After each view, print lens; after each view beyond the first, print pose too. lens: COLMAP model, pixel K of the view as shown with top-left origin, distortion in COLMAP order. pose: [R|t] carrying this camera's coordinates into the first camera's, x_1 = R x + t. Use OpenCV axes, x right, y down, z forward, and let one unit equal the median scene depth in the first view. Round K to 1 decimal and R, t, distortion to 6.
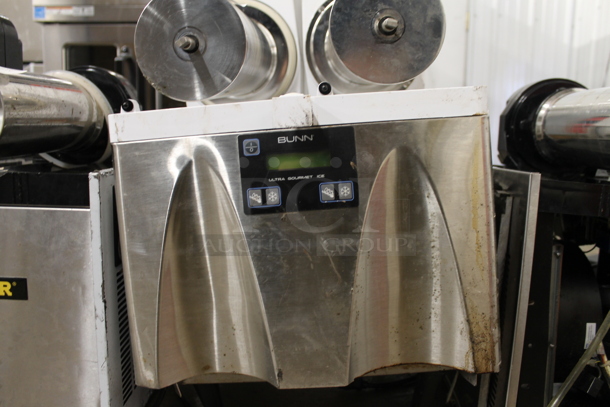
lens RADIAL K [[505.4, 0, 306.8], [0, 505.4, 203.5], [0, 0, 1]] dist [-0.170013, 0.132711]
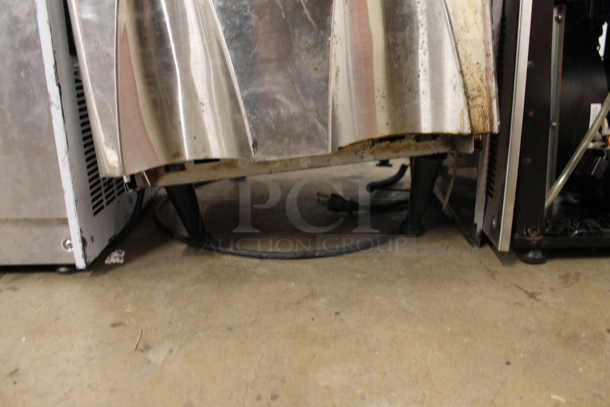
lens RADIAL K [[505.4, 0, 306.8], [0, 505.4, 203.5], [0, 0, 1]] dist [-0.170013, 0.132711]
pose [[0.998590, -0.052863, 0.004906, 0.029634], [0.051456, 0.986463, 0.155701, 0.315282], [-0.013071, -0.155229, 0.987792, 0.082190]]
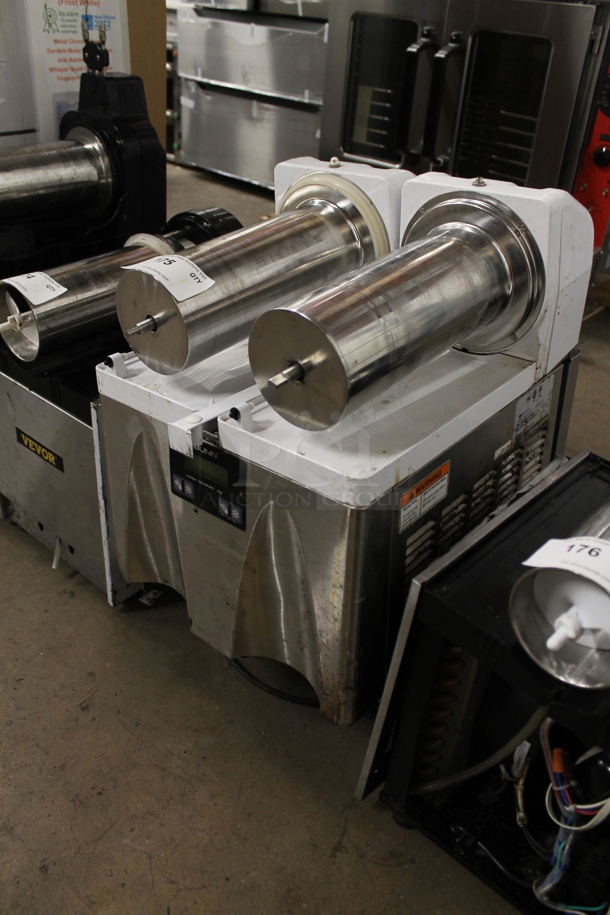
lens RADIAL K [[758.1, 0, 298.5], [0, 758.1, 456.3], [0, 0, 1]] dist [-0.170013, 0.132711]
pose [[0.773860, 0.372539, -0.512206, 0.894343], [-0.142798, 0.890520, 0.431952, -0.789404], [0.617049, -0.261128, 0.742336, -0.037410]]
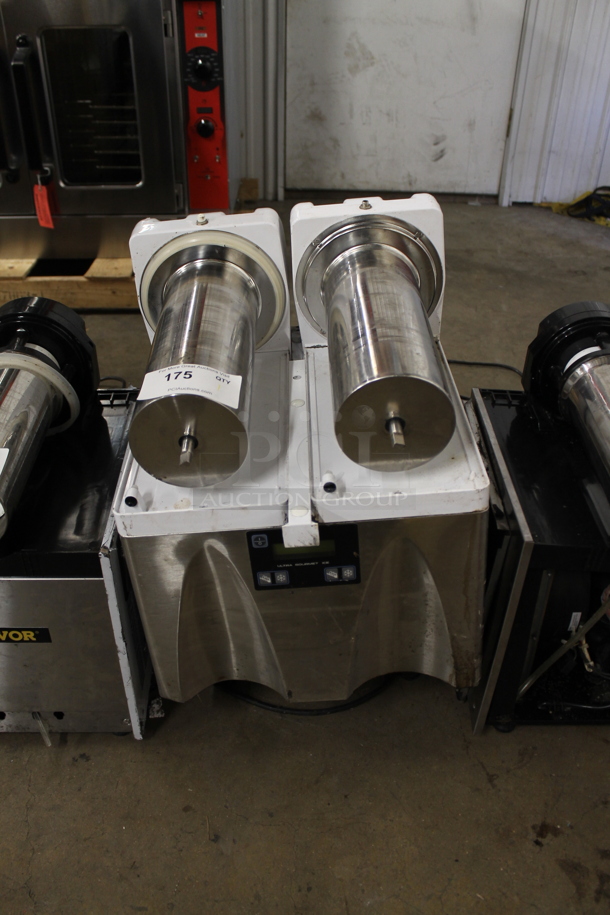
lens RADIAL K [[758.1, 0, 298.5], [0, 758.1, 456.3], [0, 0, 1]] dist [-0.170013, 0.132711]
pose [[0.999063, -0.031889, 0.029271, -0.067867], [0.015659, 0.896674, 0.442415, -0.937931], [-0.040354, -0.441542, 0.896333, -0.328928]]
